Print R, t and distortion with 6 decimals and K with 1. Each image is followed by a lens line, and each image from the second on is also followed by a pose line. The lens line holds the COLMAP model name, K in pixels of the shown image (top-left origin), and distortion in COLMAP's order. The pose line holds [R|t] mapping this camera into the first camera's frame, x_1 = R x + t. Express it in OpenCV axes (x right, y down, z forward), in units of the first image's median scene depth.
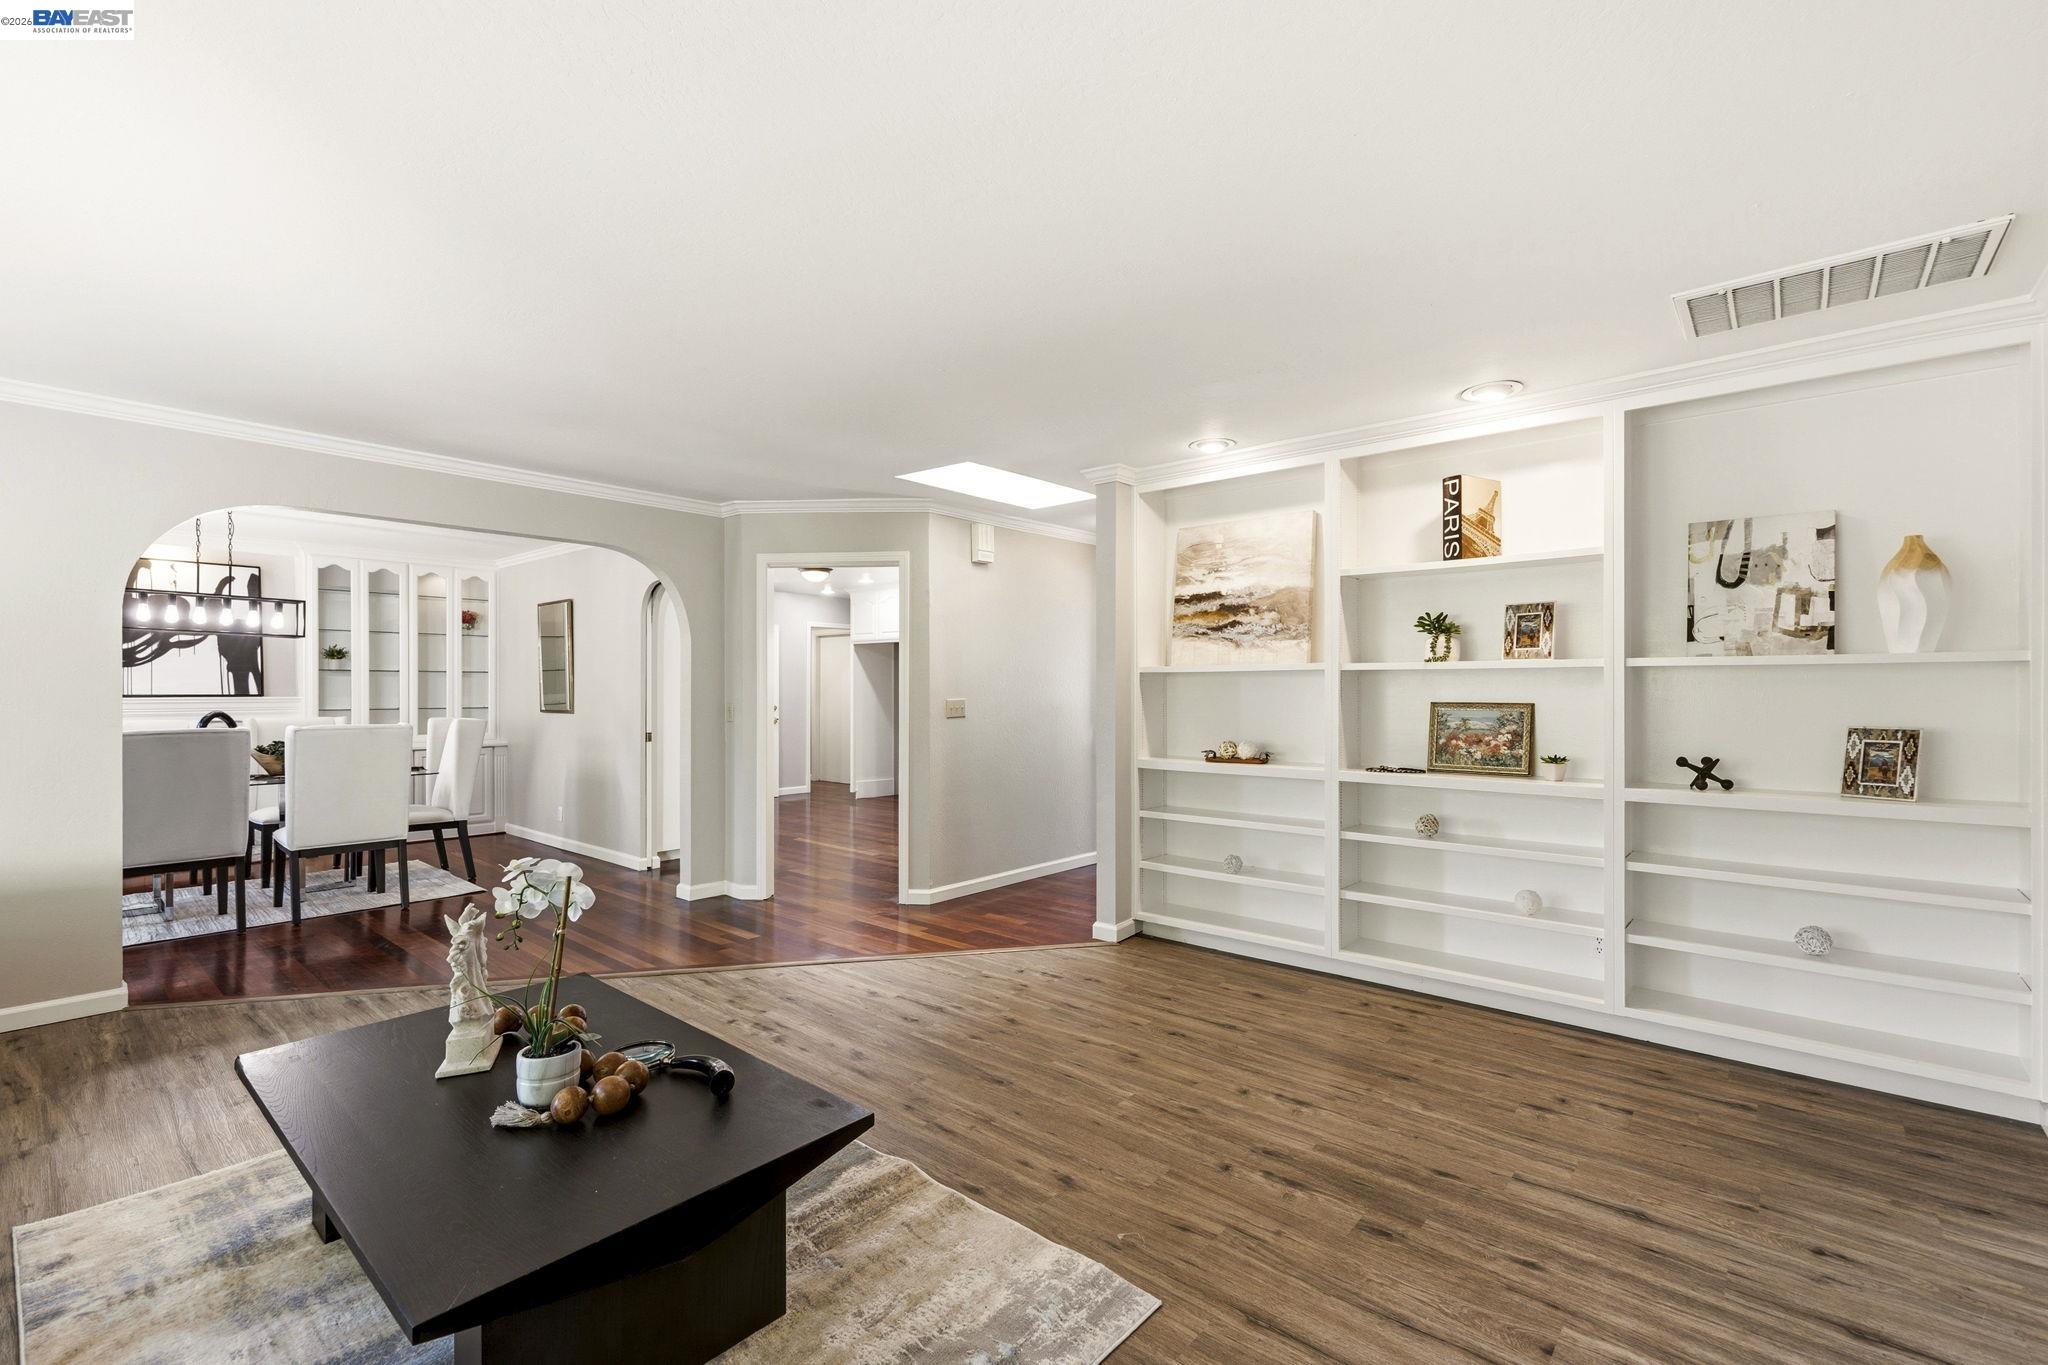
lens RADIAL K [[846.0, 0, 1029.9], [0, 846.0, 692.6], [0, 0, 1]] dist [0.003268, 0.000103]
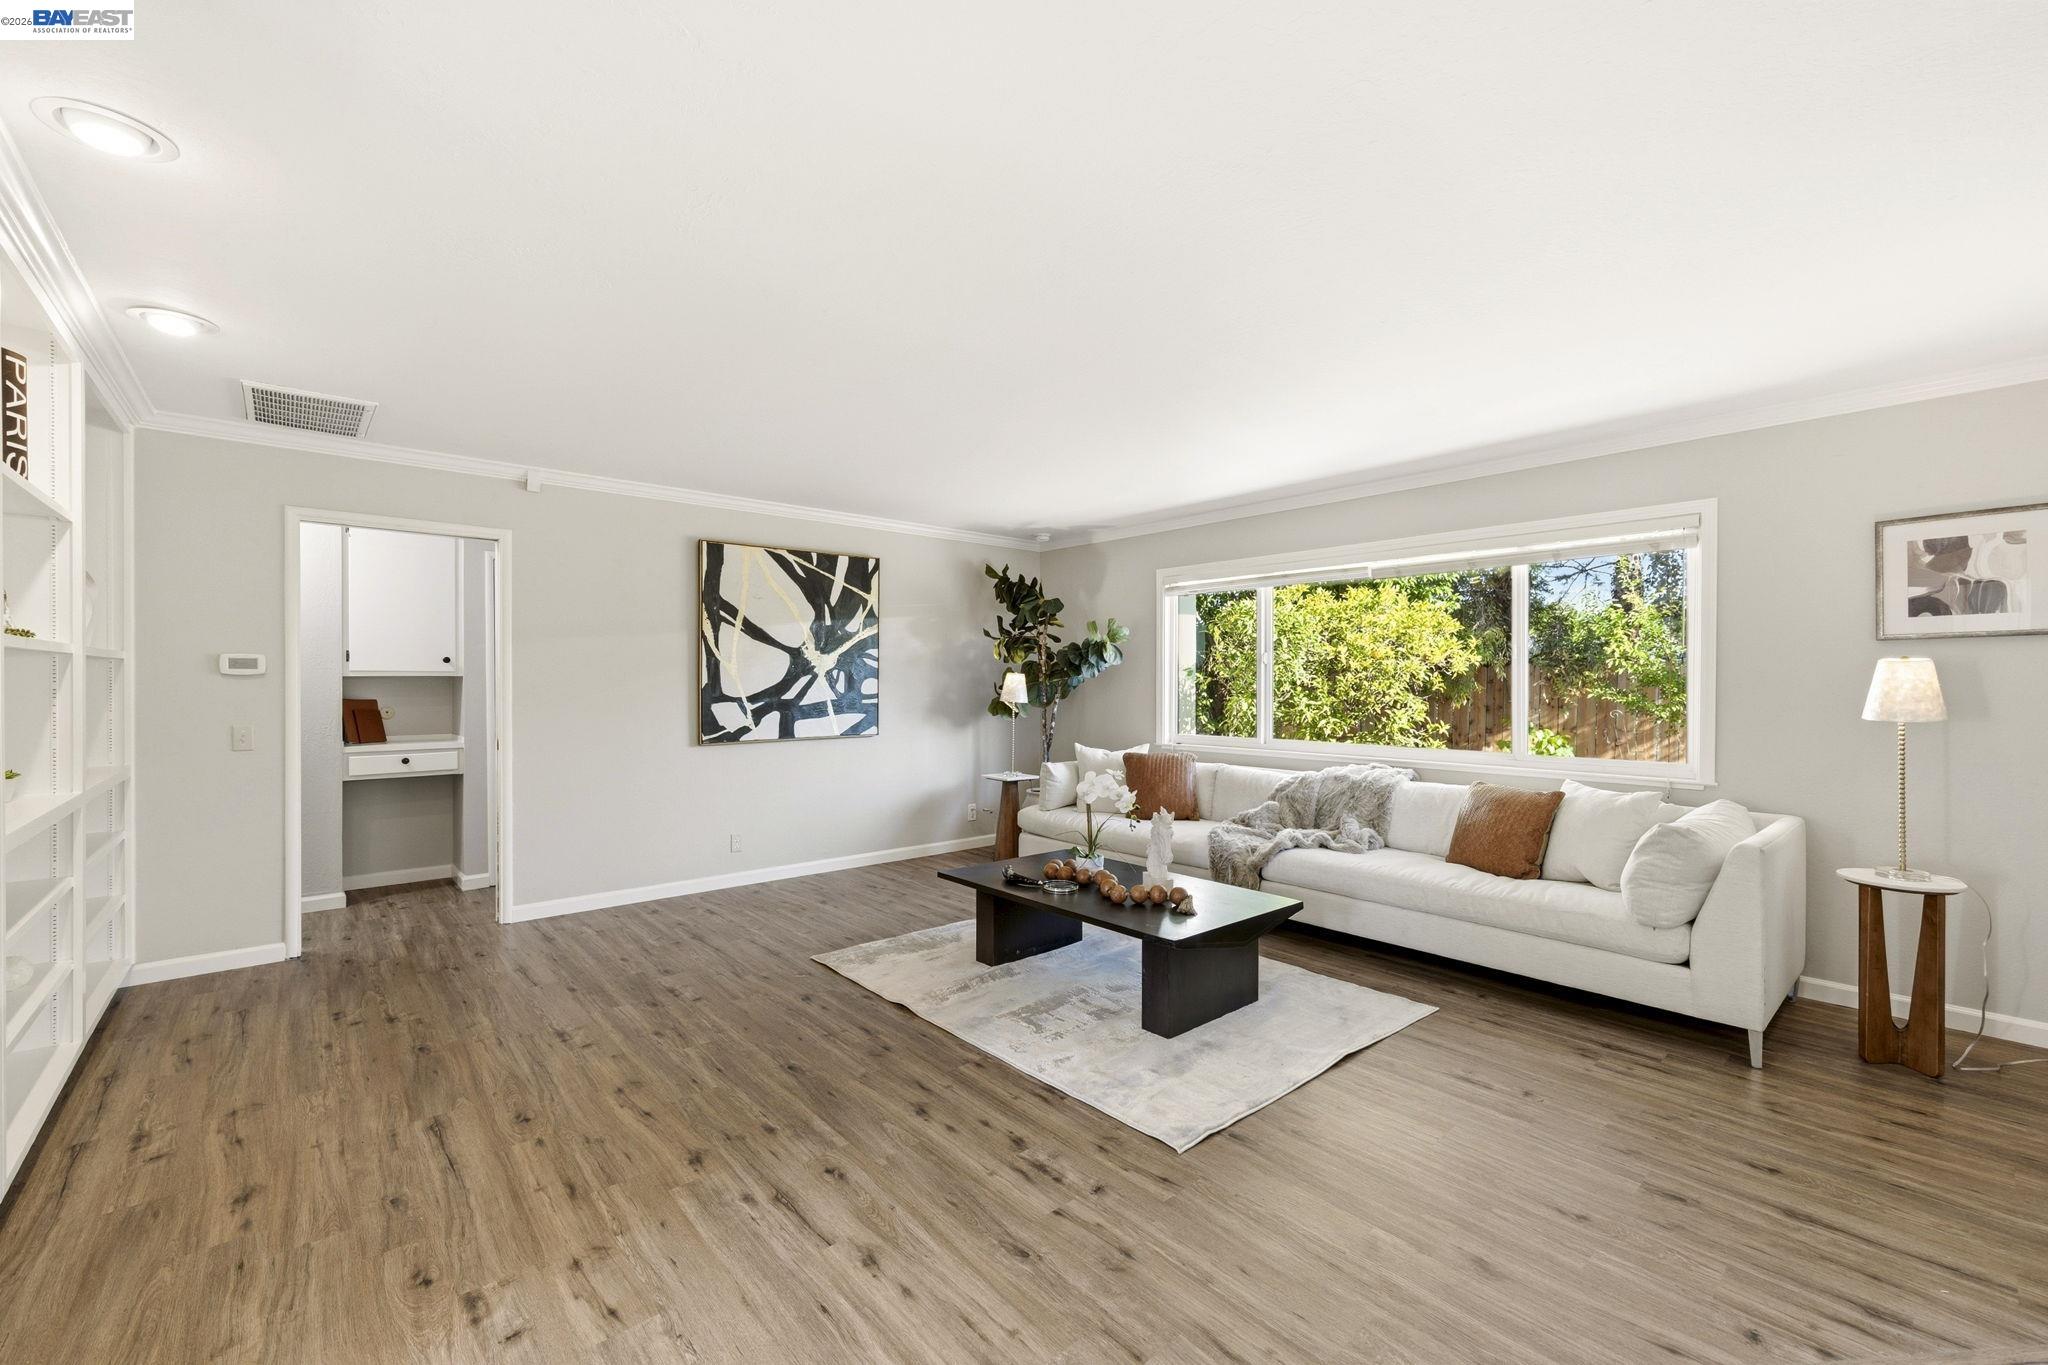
lens RADIAL K [[846.0, 0, 1034.6], [0, 846.0, 685.2], [0, 0, 1]] dist [0.003268, 0.000103]
pose [[-0.989069, -0.003771, 0.147405, -0.431032], [-0.002237, 0.999942, 0.010572, -0.008150], [-0.147436, 0.010126, -0.989020, 1.786440]]
